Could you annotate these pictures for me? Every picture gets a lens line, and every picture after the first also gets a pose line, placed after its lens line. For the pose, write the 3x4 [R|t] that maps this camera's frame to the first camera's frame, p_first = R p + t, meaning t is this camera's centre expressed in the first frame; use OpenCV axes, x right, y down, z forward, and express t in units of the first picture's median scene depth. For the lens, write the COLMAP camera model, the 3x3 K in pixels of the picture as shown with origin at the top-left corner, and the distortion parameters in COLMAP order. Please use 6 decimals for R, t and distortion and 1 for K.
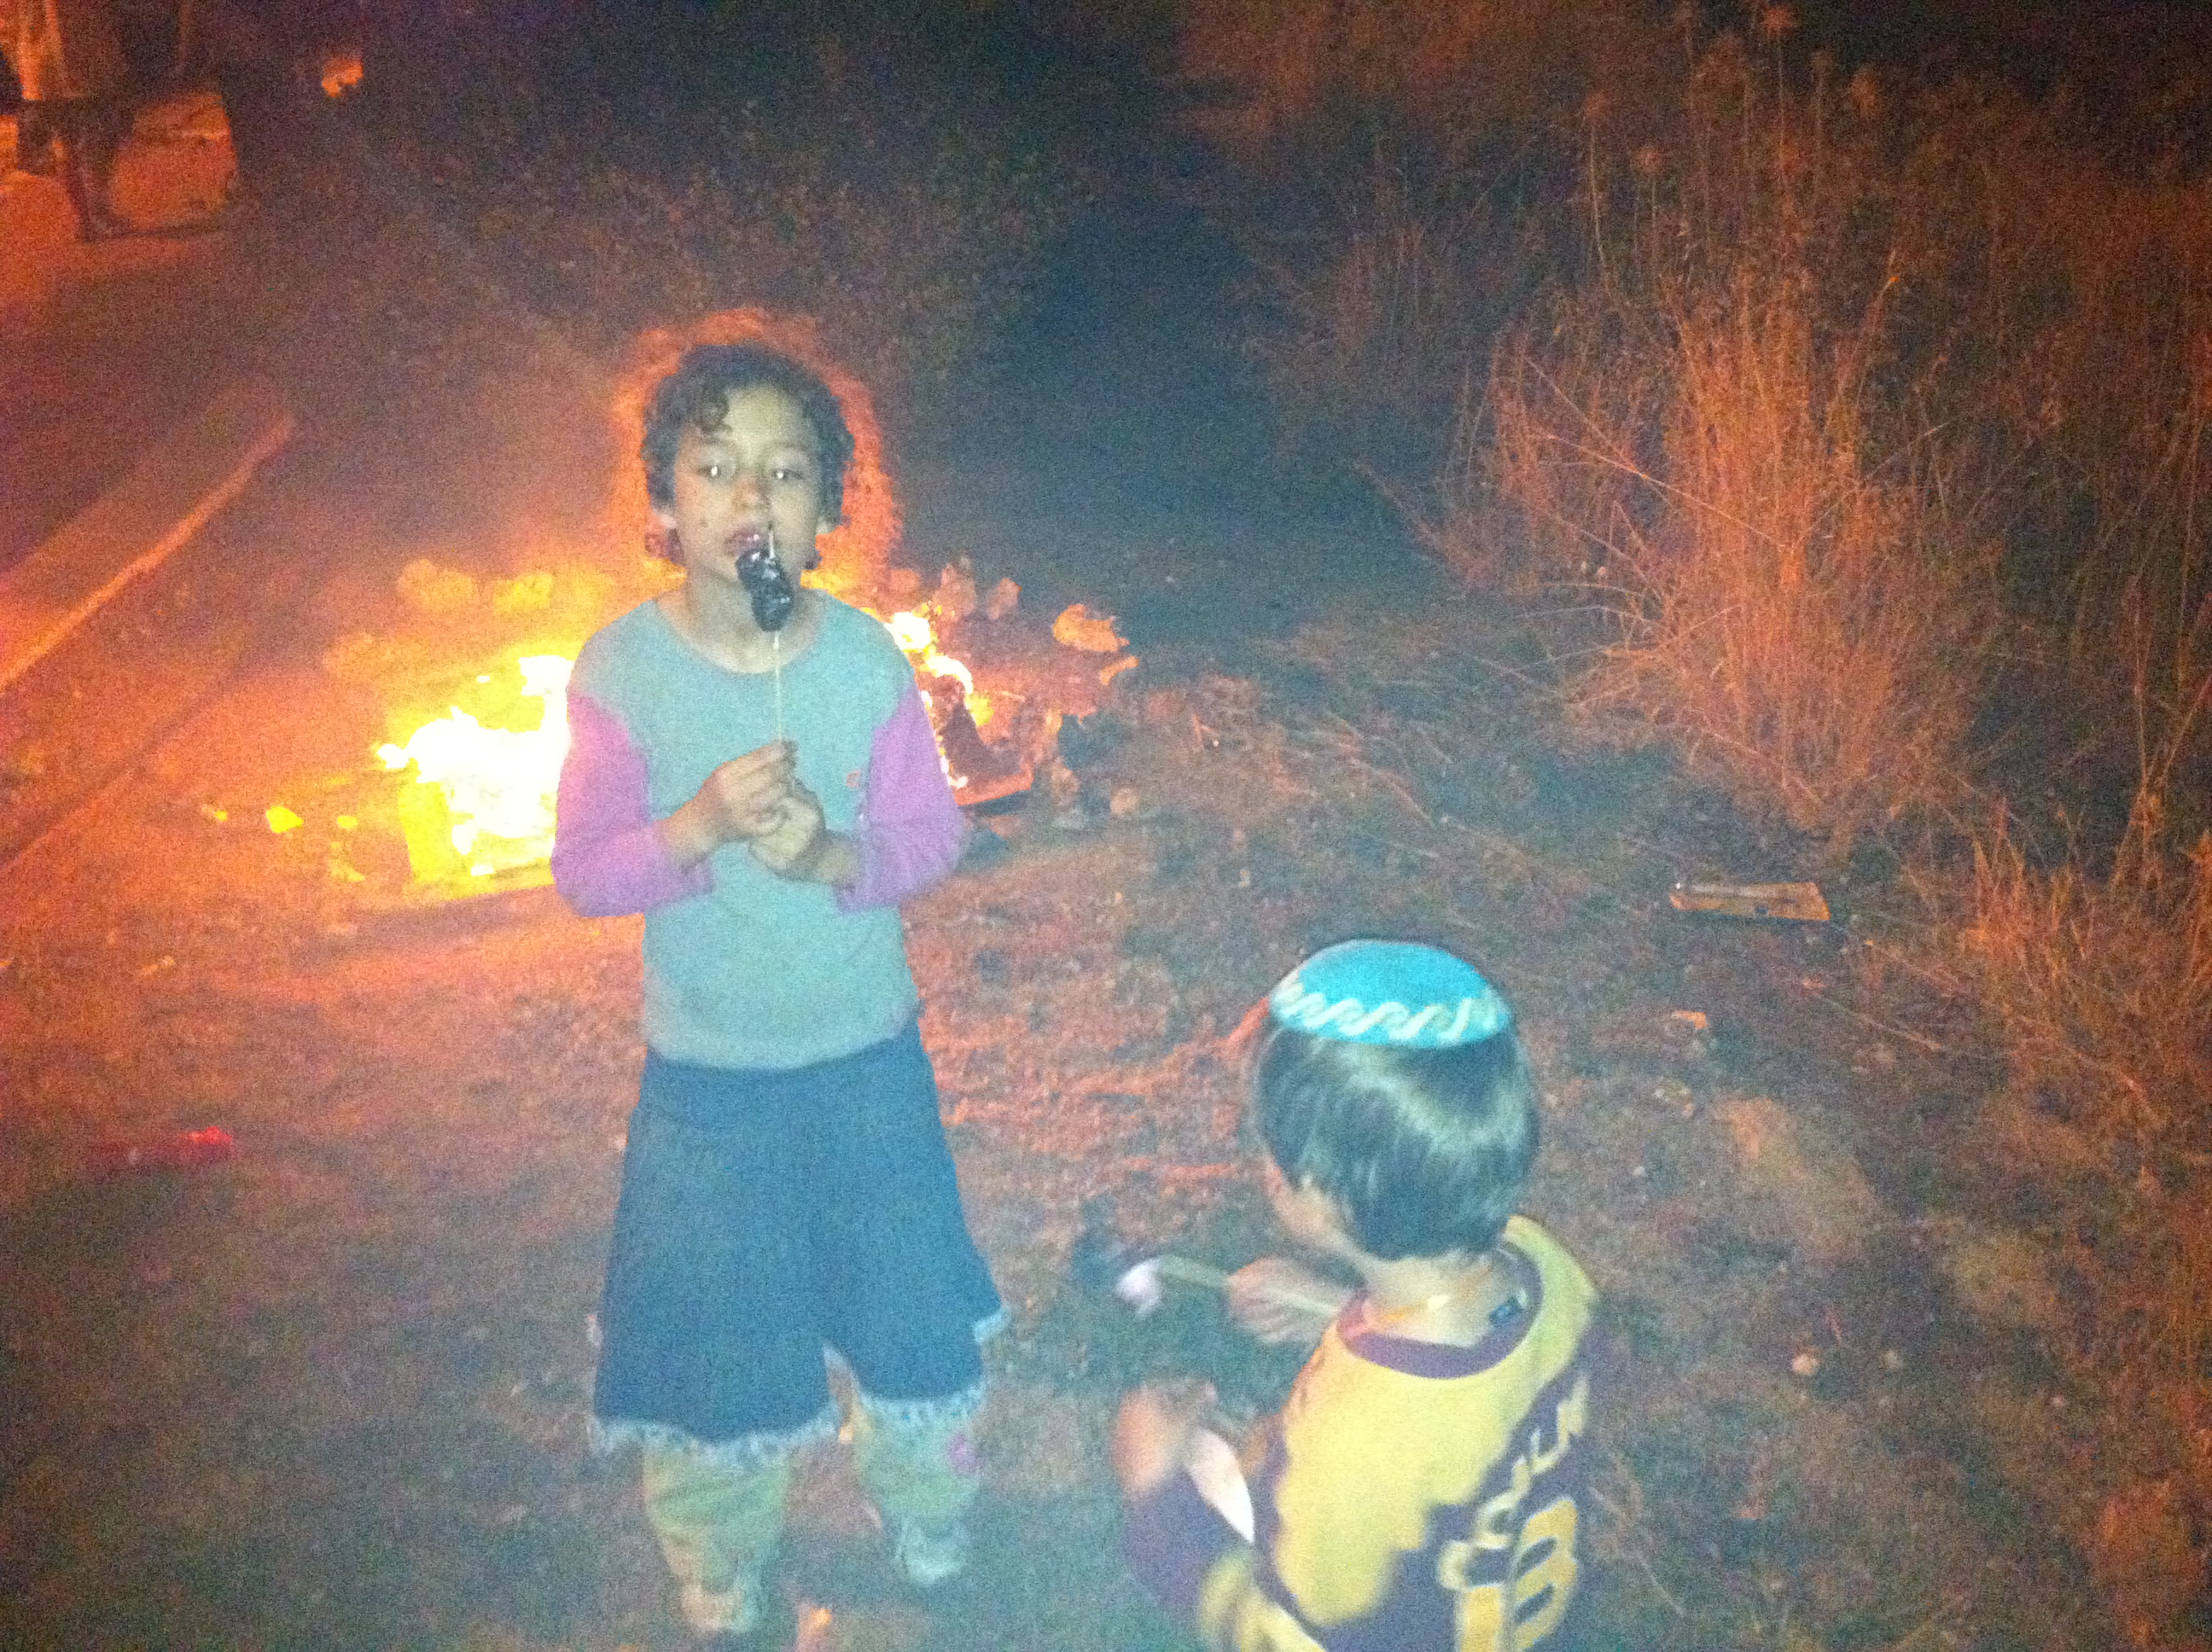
lens RADIAL K [[2043.8, 0, 1093.7], [0, 2043.8, 844.8], [0, 0, 1]] dist [0.000288, -0.217039]
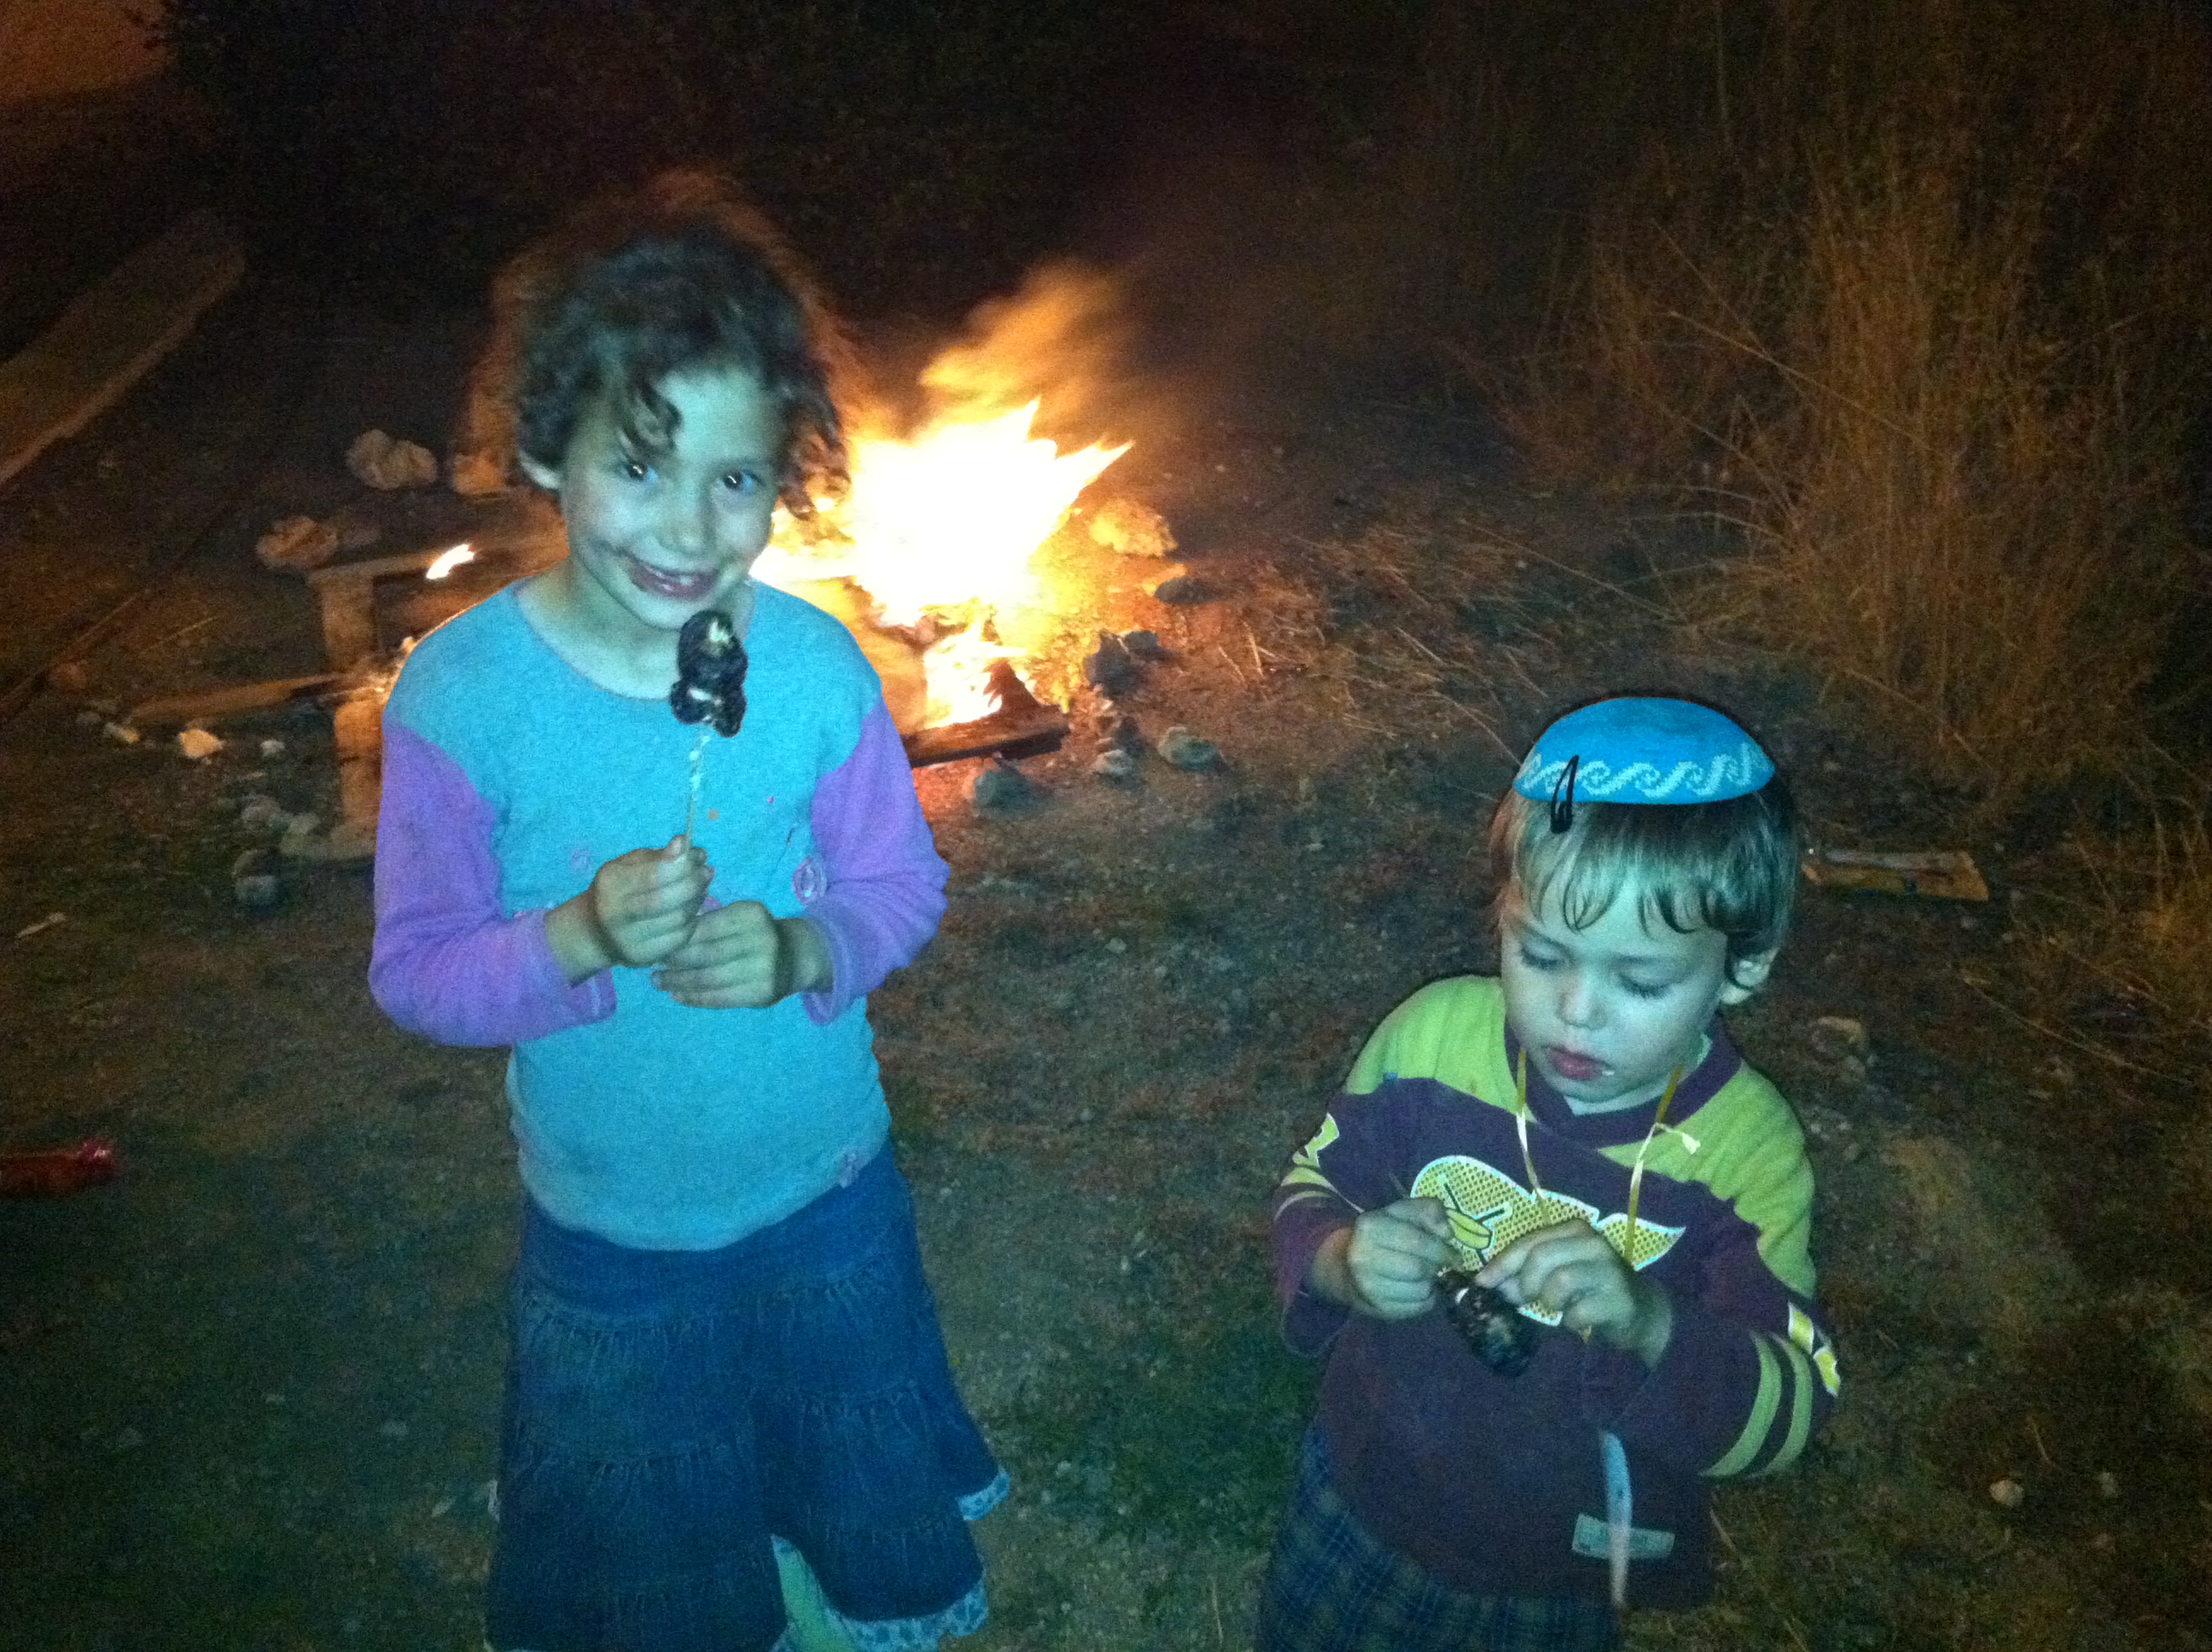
lens RADIAL K [[2094.0, 0, 1090.5], [0, 2094.0, 900.1], [0, 0, 1]] dist [0.019684, -0.220769]
pose [[0.999769, 0.020960, -0.004703, -0.014713], [-0.020463, 0.995890, 0.088229, -0.032092], [0.006532, -0.088113, 0.996089, 0.114523]]
